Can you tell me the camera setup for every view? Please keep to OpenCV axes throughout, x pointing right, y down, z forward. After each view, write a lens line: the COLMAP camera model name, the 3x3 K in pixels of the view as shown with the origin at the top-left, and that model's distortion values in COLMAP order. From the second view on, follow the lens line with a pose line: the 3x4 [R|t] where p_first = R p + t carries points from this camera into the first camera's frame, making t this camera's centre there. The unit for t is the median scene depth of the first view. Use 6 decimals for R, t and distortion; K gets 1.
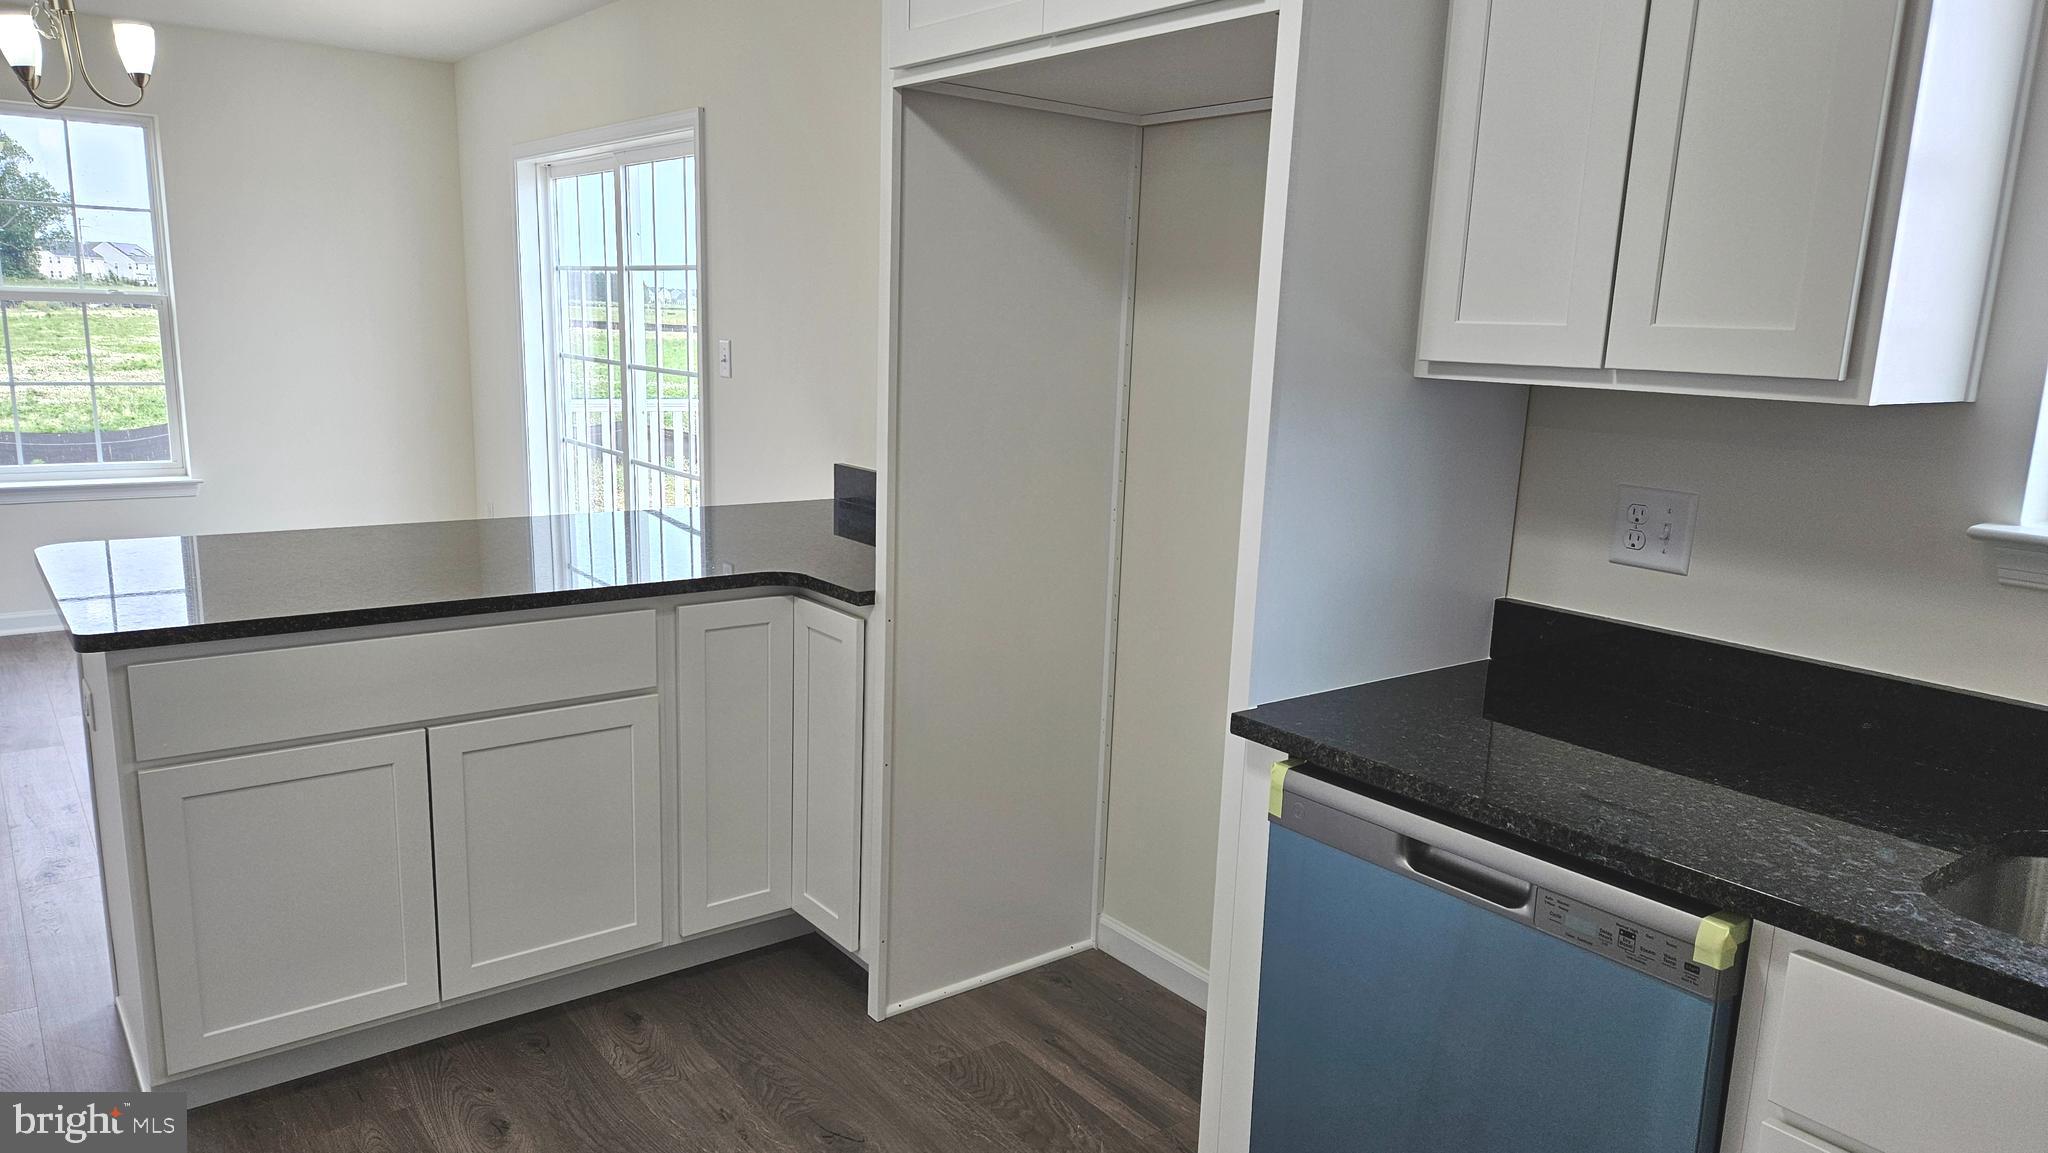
lens RADIAL K [[1373.3, 0, 1017.0], [0, 1373.3, 585.8], [0, 0, 1]] dist [0.061398, -0.019186]
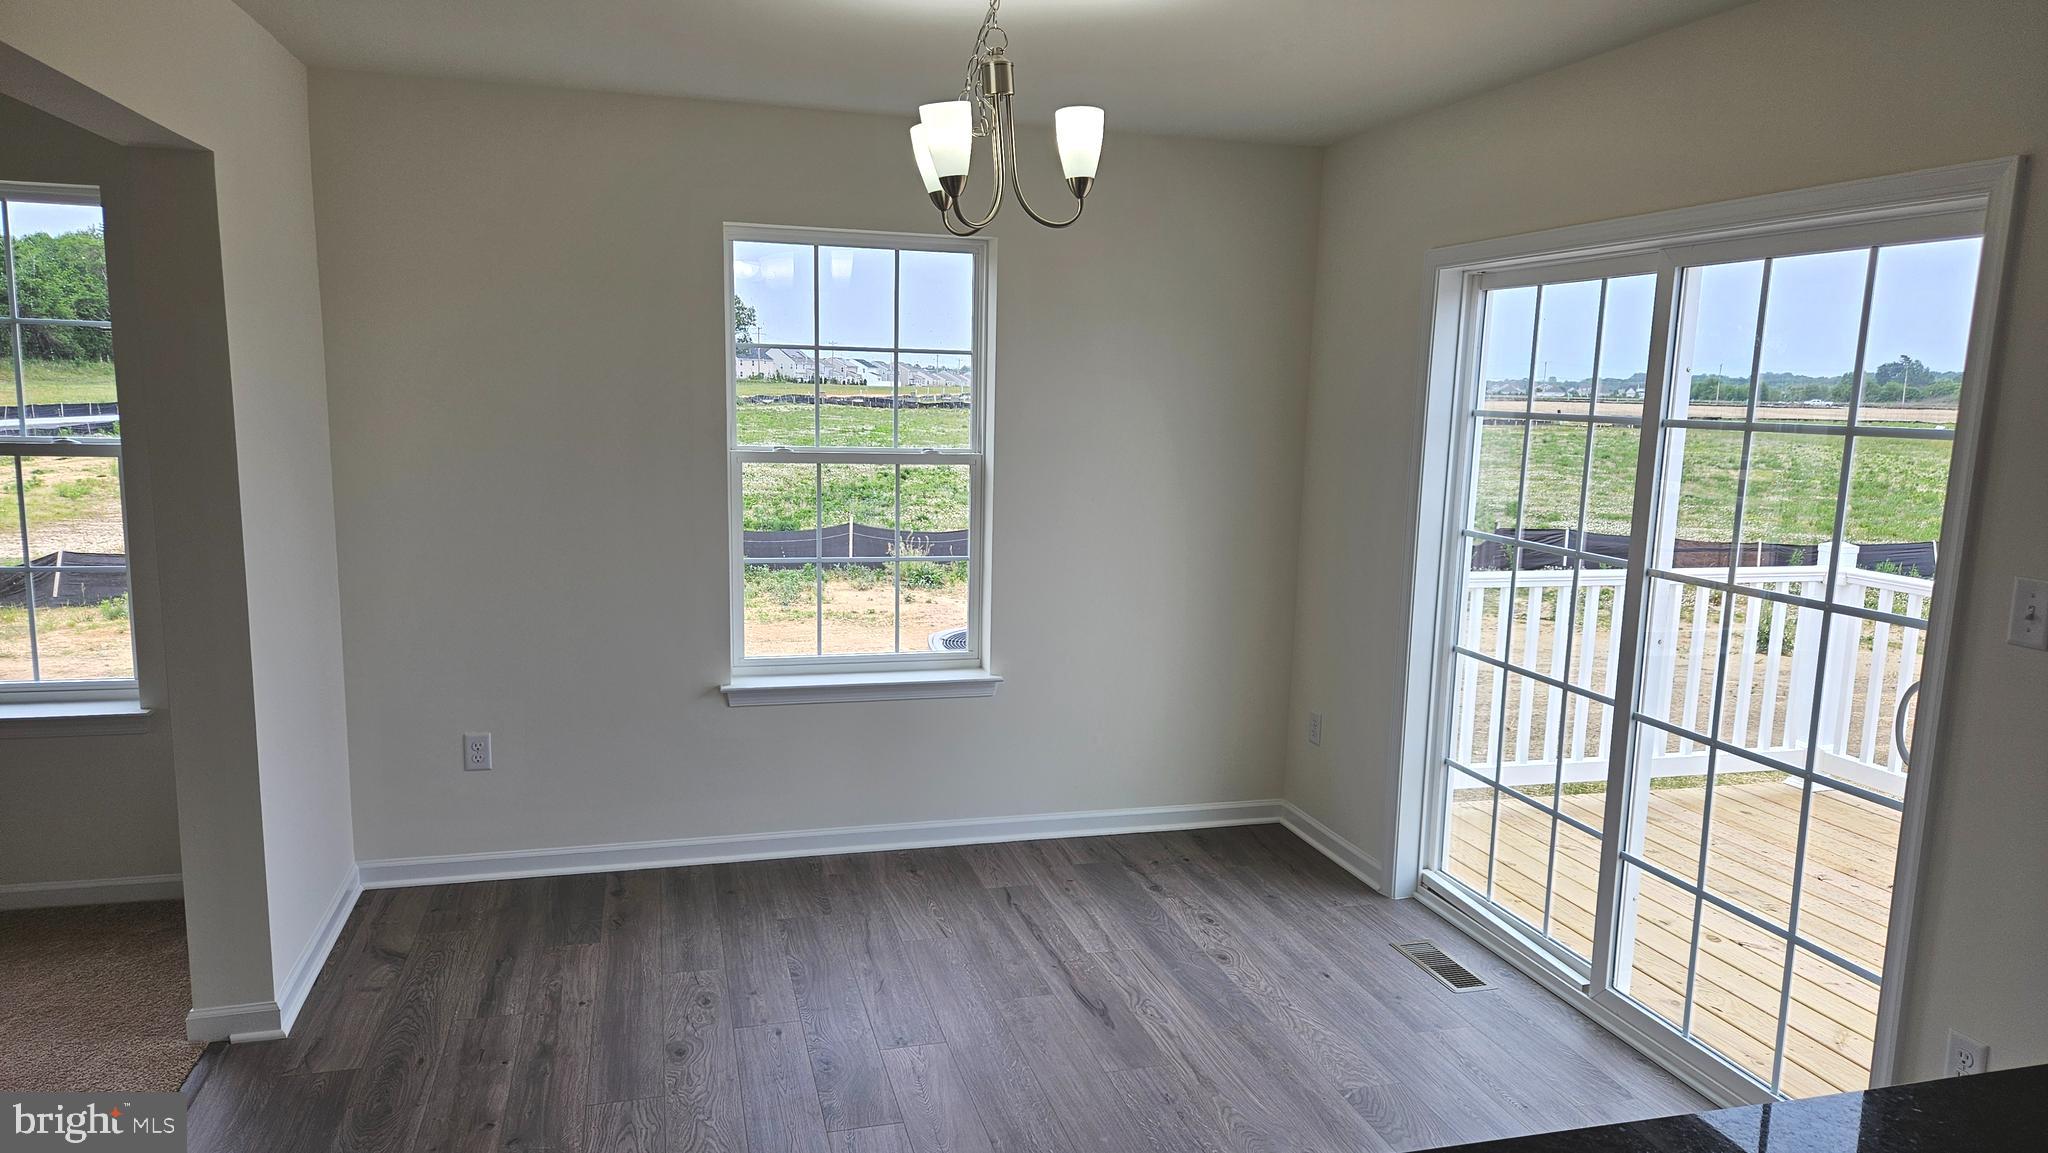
lens RADIAL K [[1373.3, 0, 1051.0], [0, 1373.3, 614.9], [0, 0, 1]] dist [0.061398, -0.019186]
pose [[0.932313, 0.050754, -0.358072, -0.277592], [-0.065111, 0.997481, -0.028145, -0.094093], [0.355742, 0.049554, 0.933270, 0.270774]]
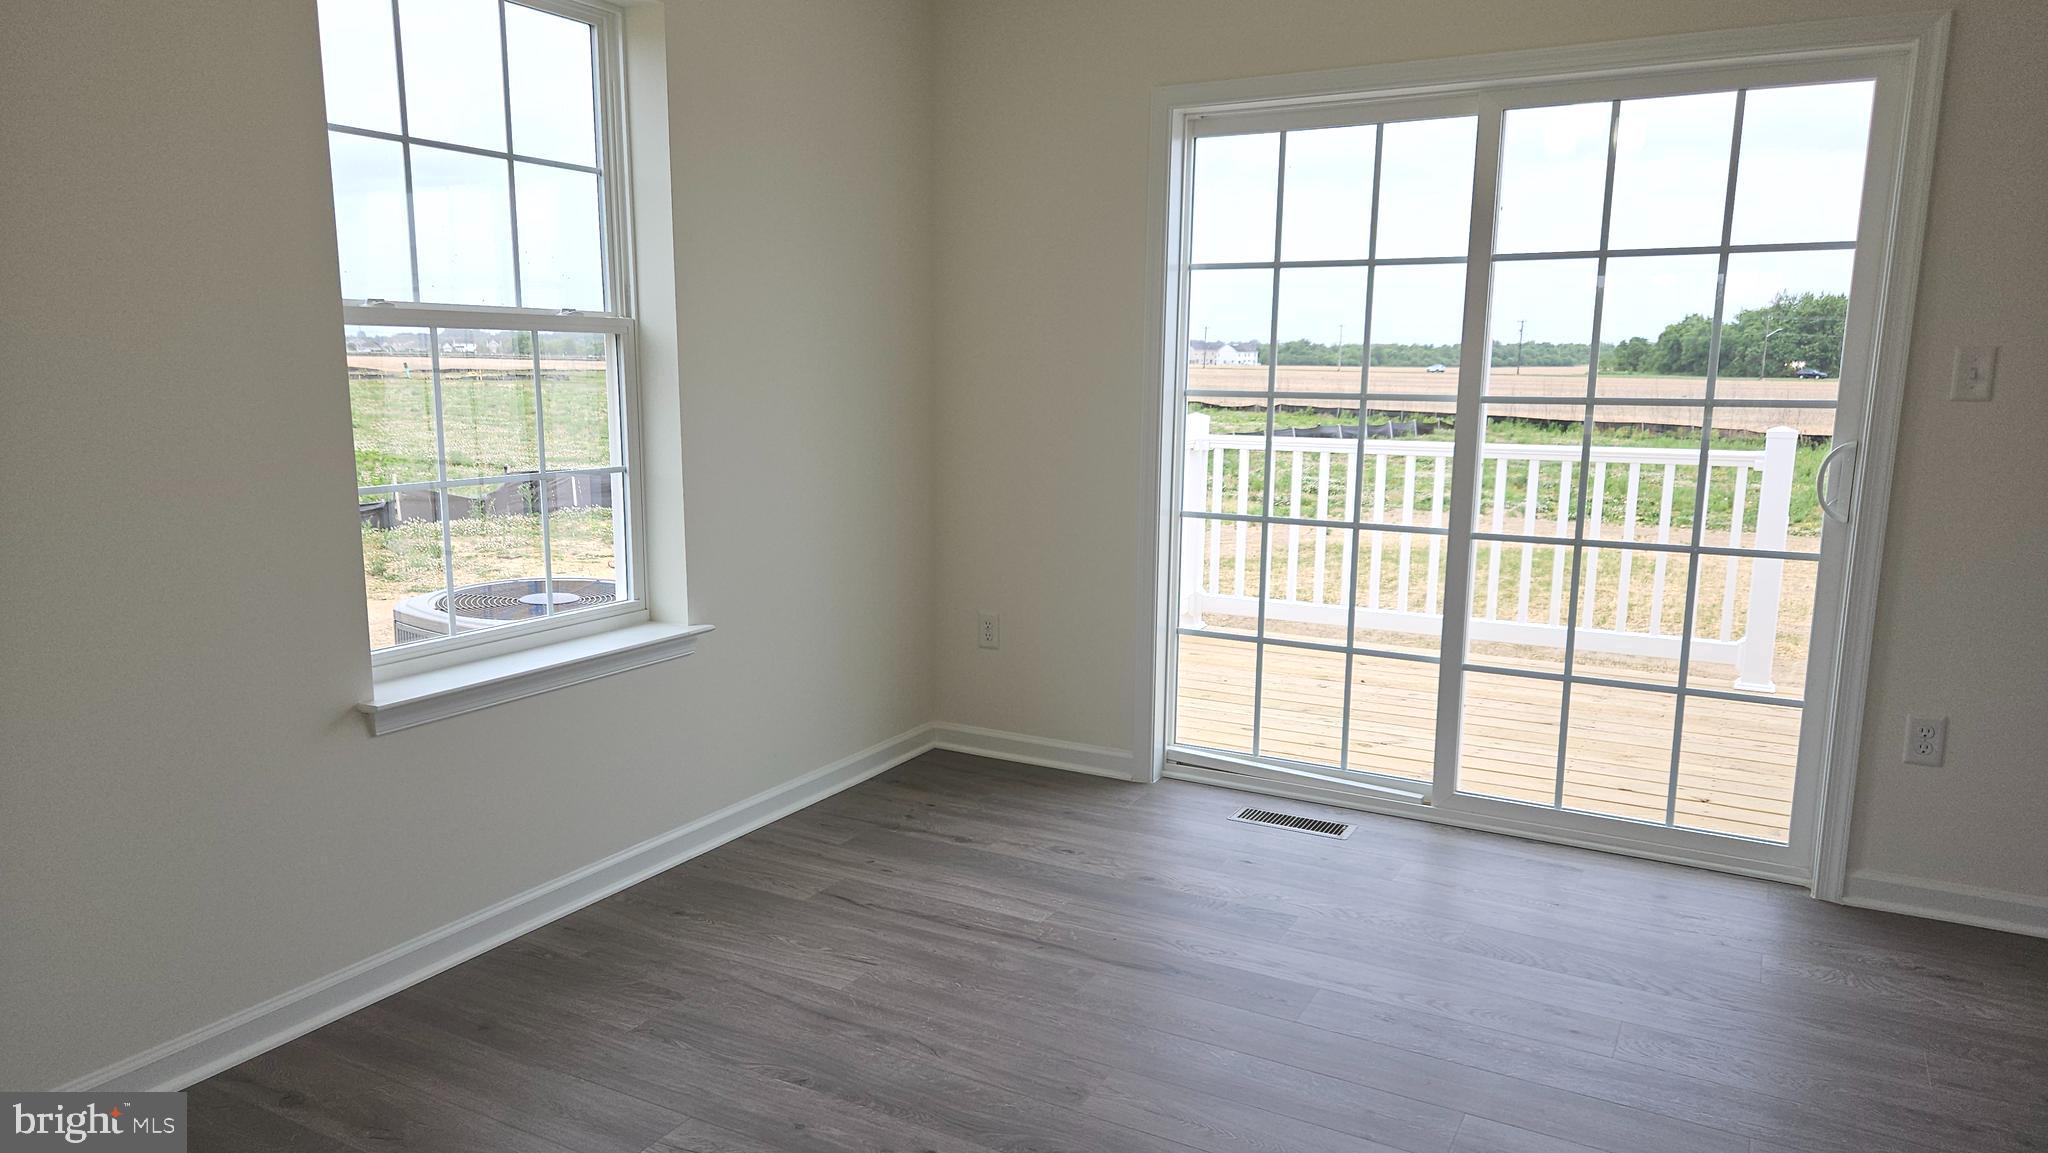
lens RADIAL K [[1373.3, 0, 1045.4], [0, 1373.3, 597.2], [0, 0, 1]] dist [0.061398, -0.019186]
pose [[0.911446, -0.094626, 0.400390, -0.693051], [0.099449, 0.995004, 0.008768, -0.080881], [-0.399219, 0.031827, 0.916303, 0.412433]]
